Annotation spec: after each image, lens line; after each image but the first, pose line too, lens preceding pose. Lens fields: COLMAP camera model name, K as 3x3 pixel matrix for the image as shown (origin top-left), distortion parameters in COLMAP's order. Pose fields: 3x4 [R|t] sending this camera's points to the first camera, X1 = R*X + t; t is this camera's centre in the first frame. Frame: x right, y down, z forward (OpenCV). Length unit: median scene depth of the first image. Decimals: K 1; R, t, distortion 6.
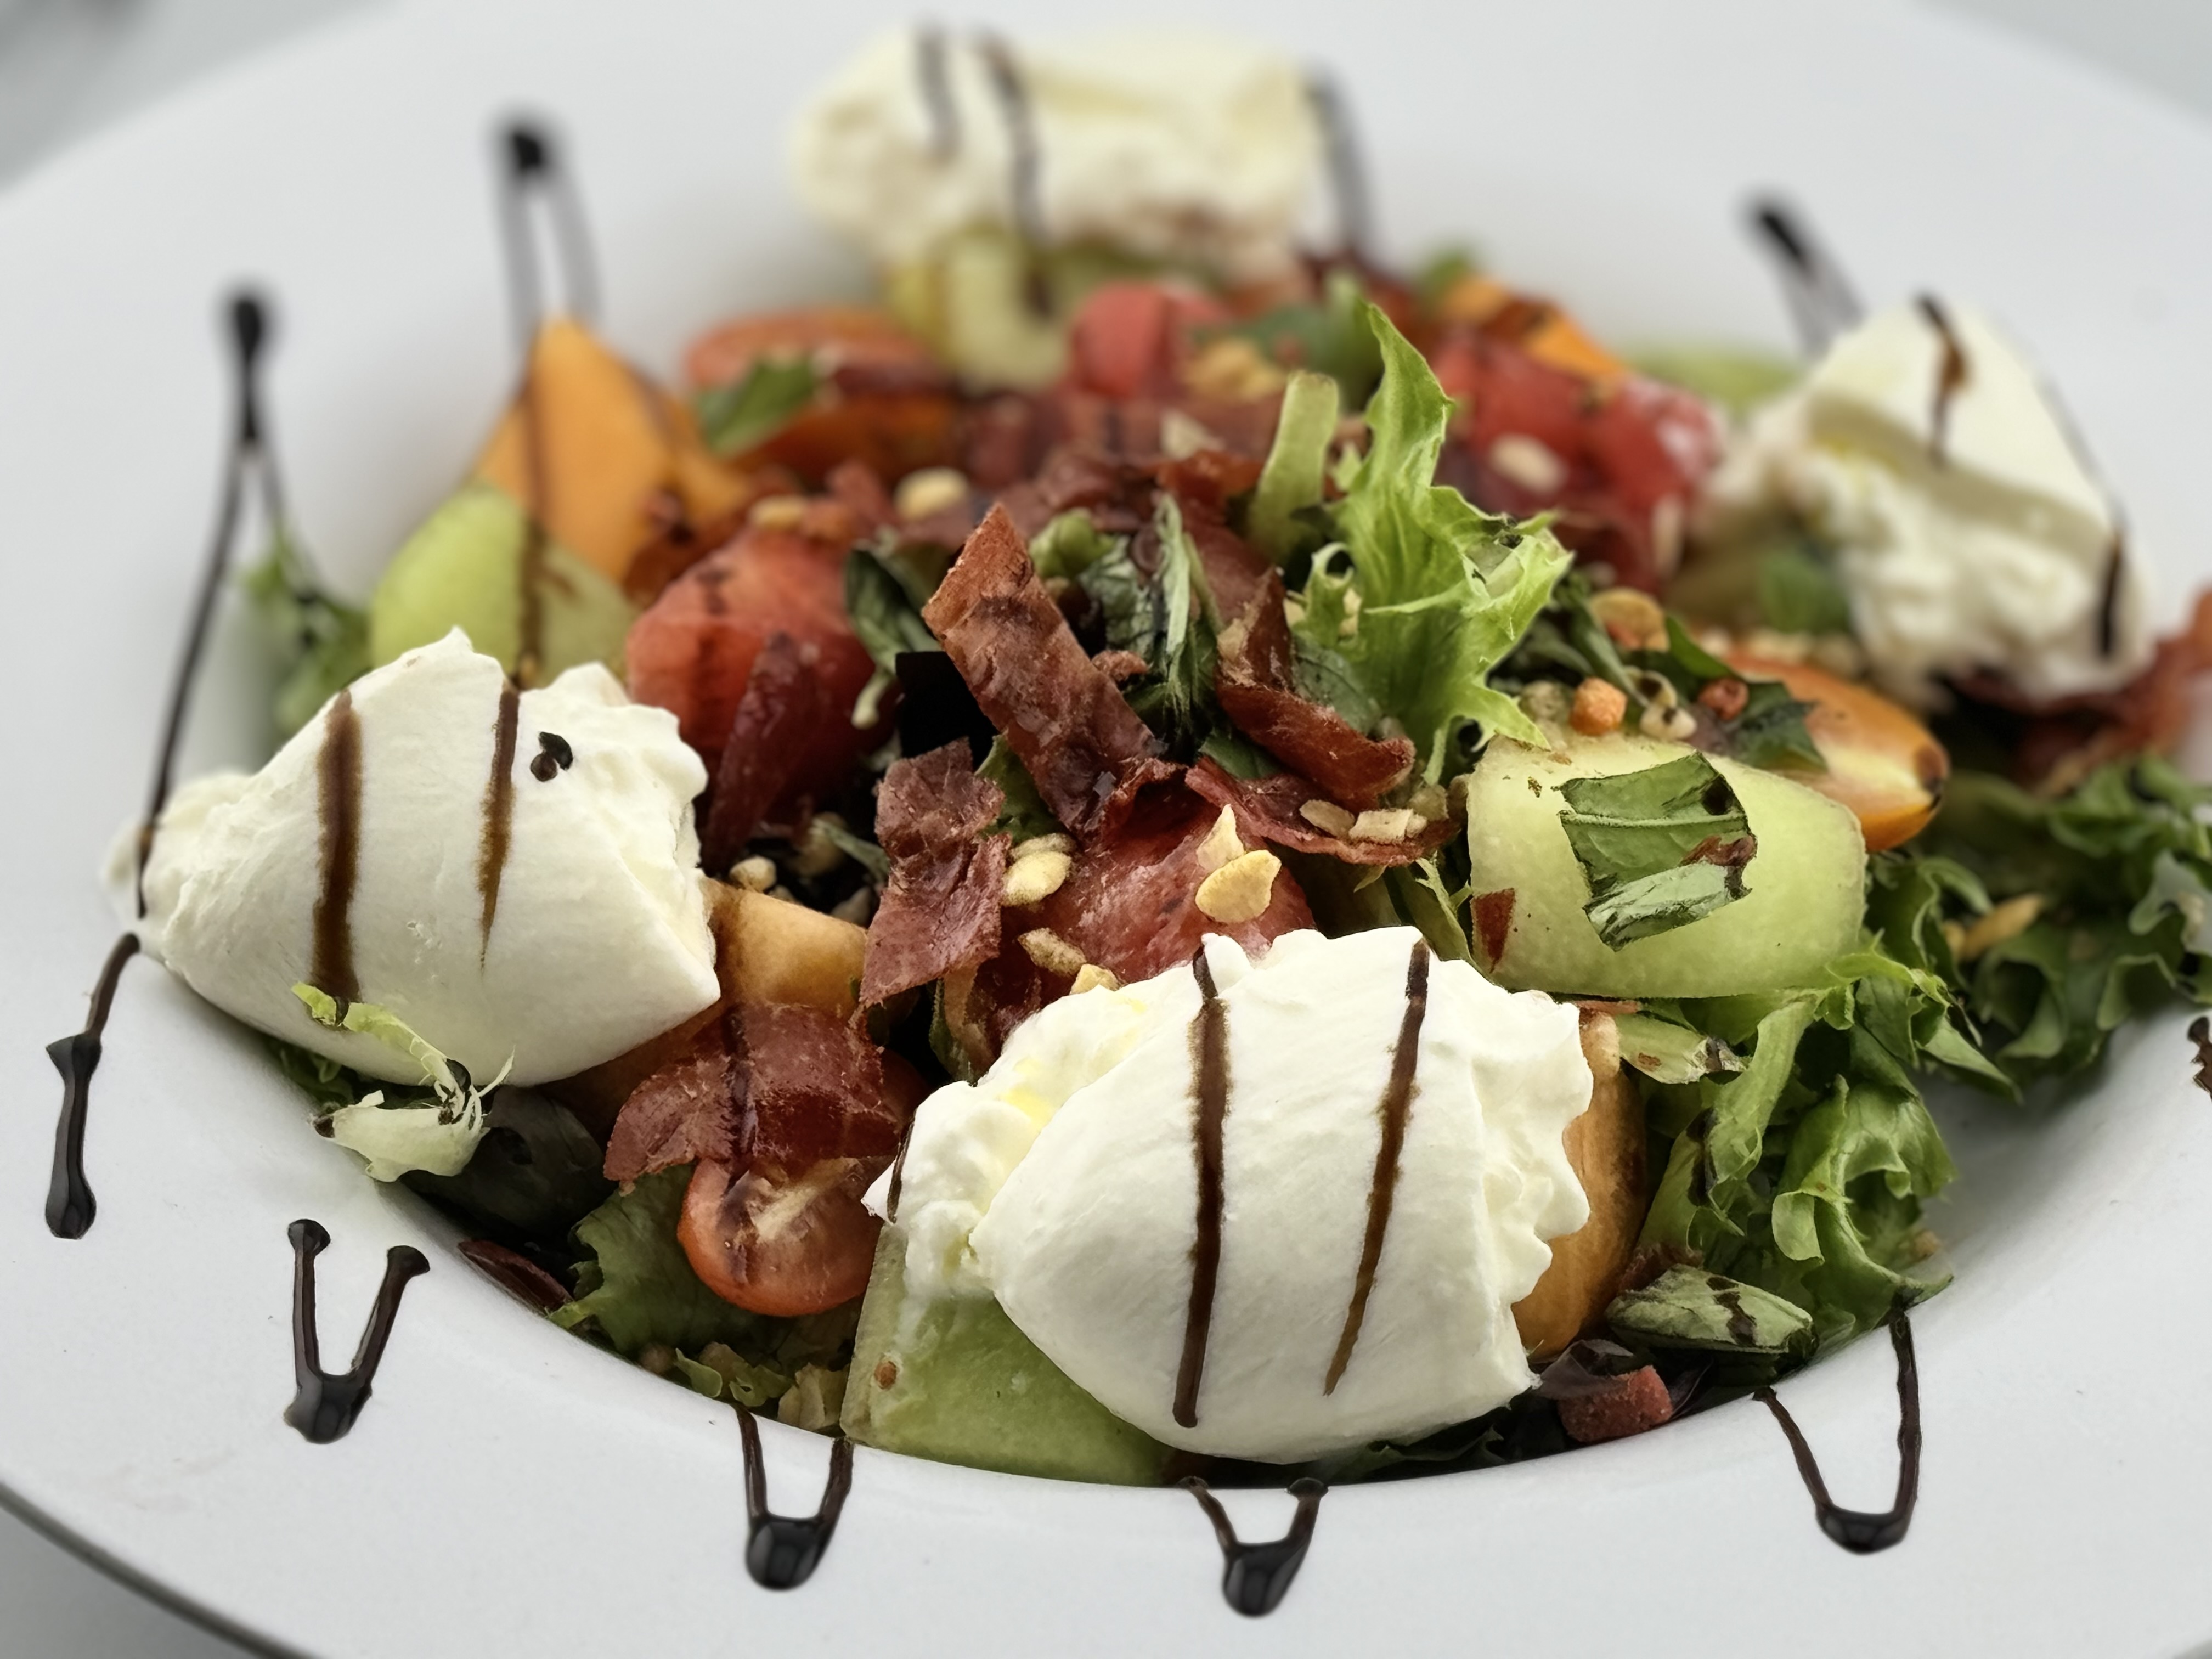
lens RADIAL K [[7936.0, 0, 1109.7], [0, 7936.0, 828.4], [0, 0, 1]] dist [0.108291, 0.000000]
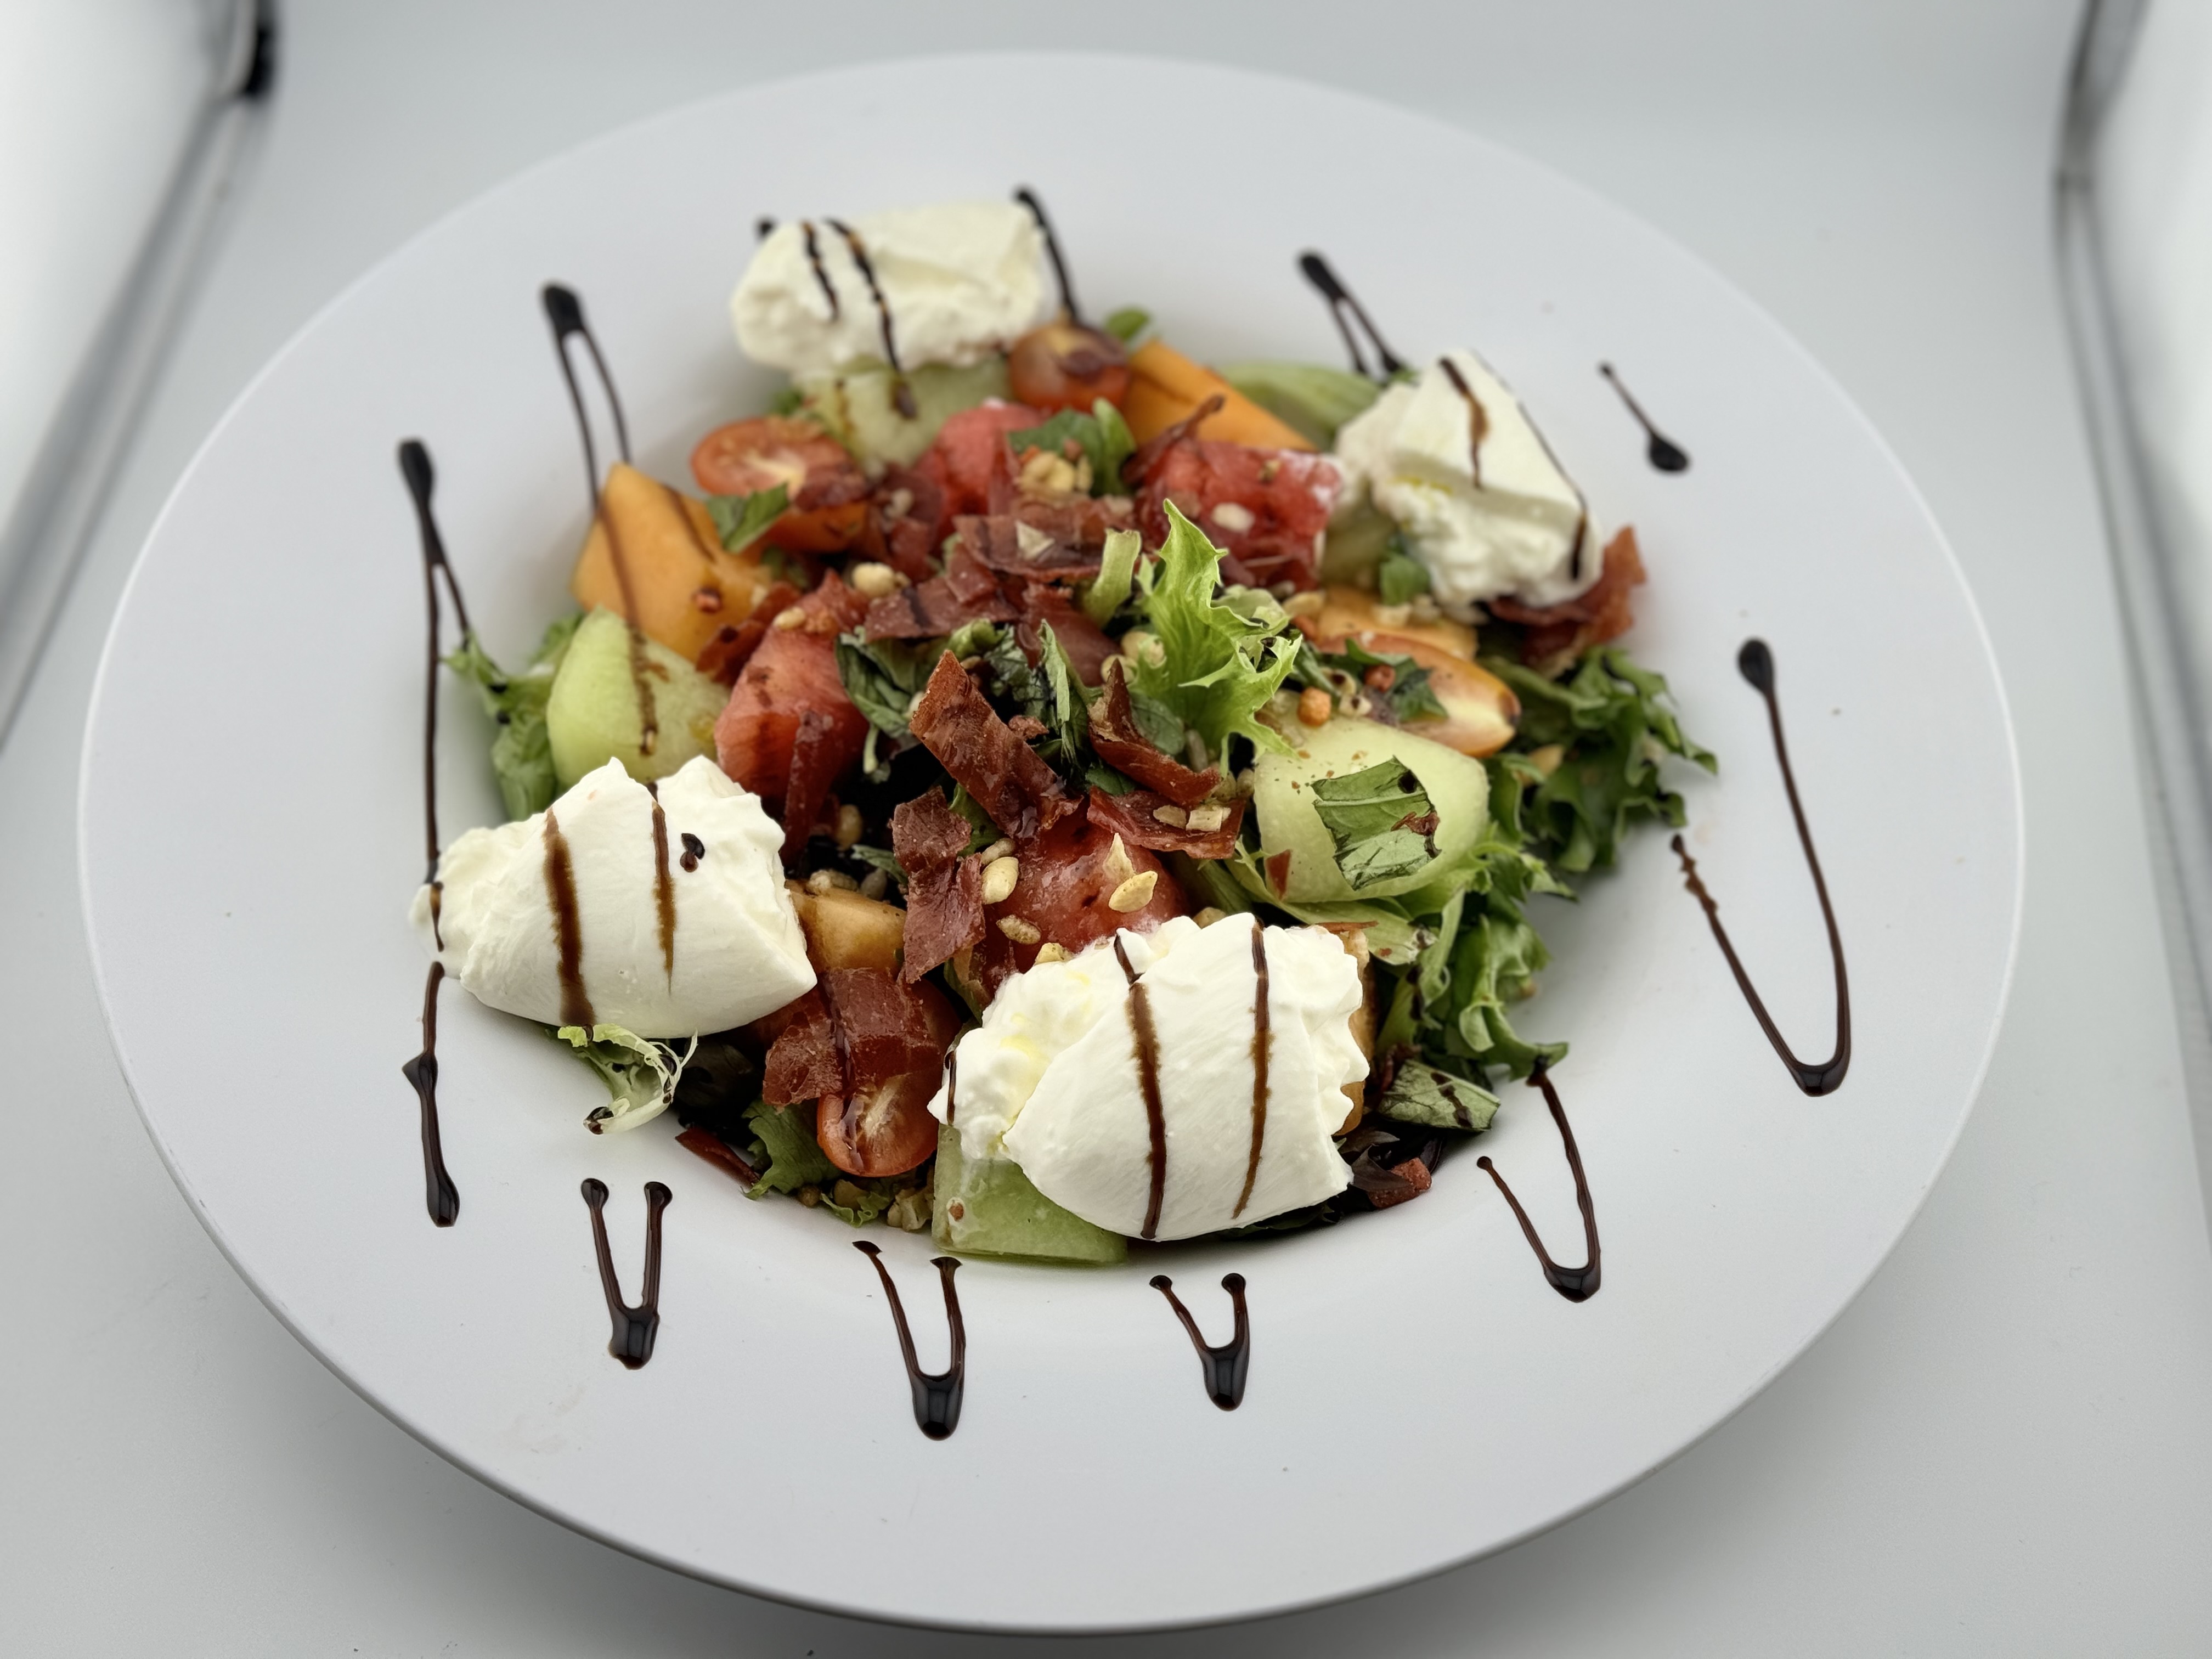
lens RADIAL K [[3093.4, 0, 1096.8], [0, 3093.4, 833.0], [0, 0, 1]] dist [0.095062, 0.000000]
pose [[0.984311, -0.138788, 0.108952, -0.057224], [0.097967, 0.943441, 0.316736, -0.200958], [-0.146748, -0.301093, 0.942236, 0.400521]]
